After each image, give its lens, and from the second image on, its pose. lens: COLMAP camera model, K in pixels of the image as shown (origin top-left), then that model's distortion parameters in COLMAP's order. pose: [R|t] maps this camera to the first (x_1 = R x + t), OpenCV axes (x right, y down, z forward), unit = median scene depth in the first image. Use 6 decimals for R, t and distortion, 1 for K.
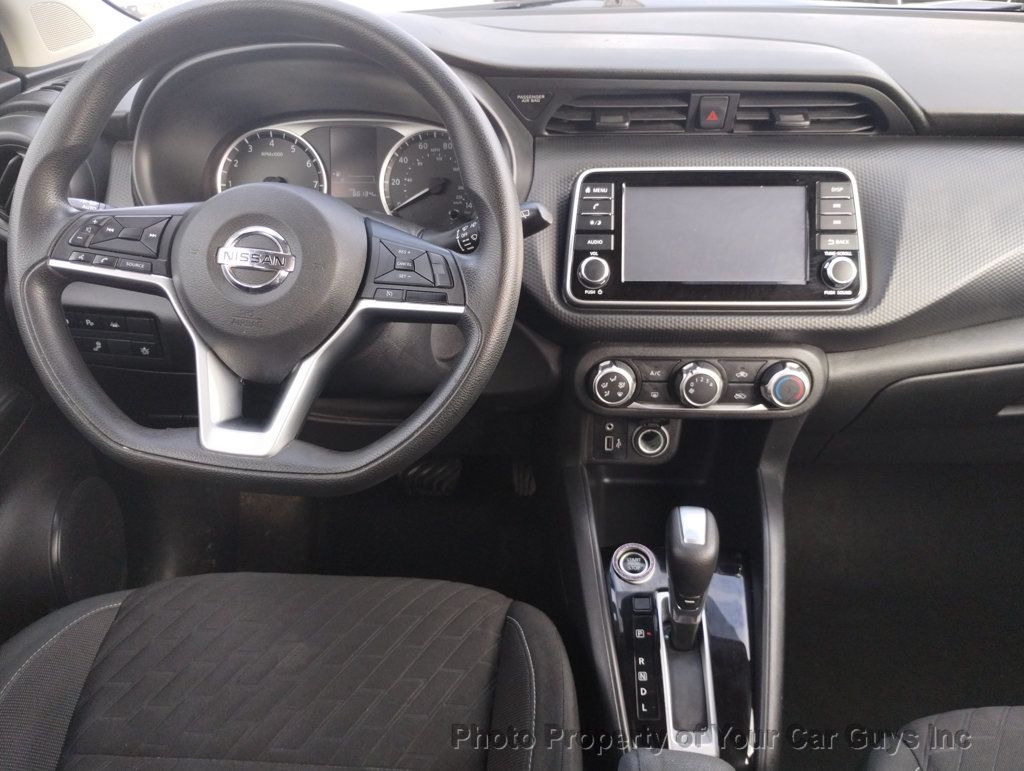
lens RADIAL K [[845.3, 0, 506.8], [0, 845.3, 386.1], [0, 0, 1]] dist [0.052542, -0.066238]
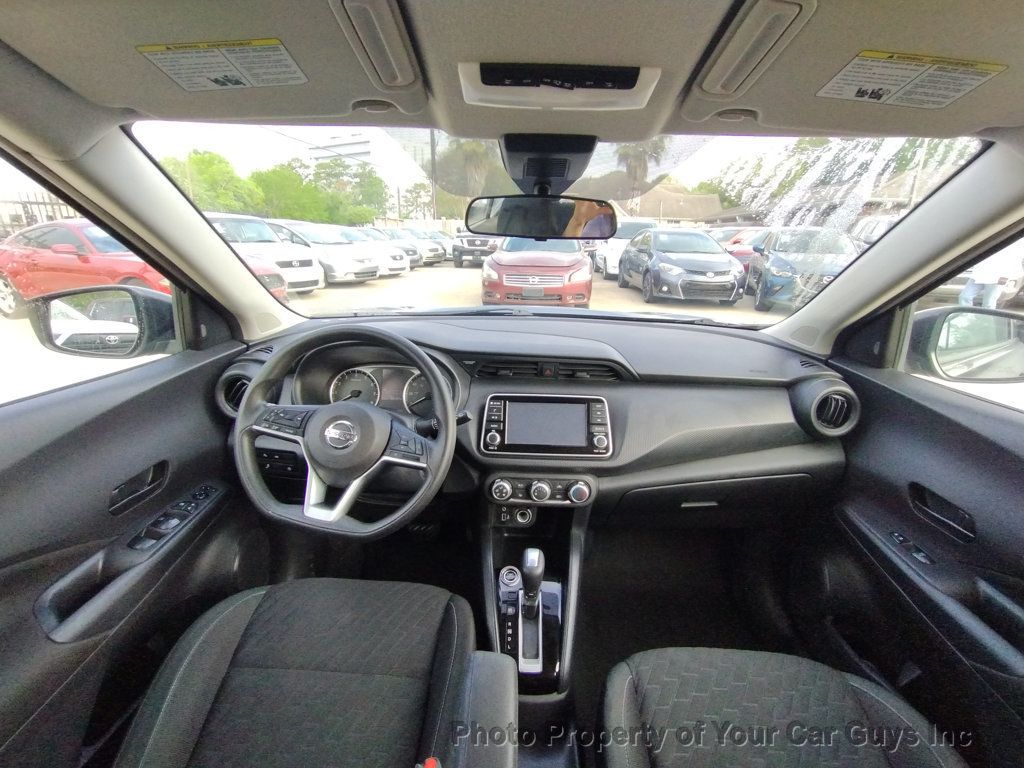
lens RADIAL K [[473.5, 0, 505.6], [0, 473.5, 384.2], [0, 0, 1]] dist [-0.002815, -0.000216]
pose [[0.999303, 0.026492, 0.026292, 0.097585], [-0.021085, 0.981942, -0.188005, -0.041404], [-0.030797, 0.187319, 0.981816, -0.264691]]
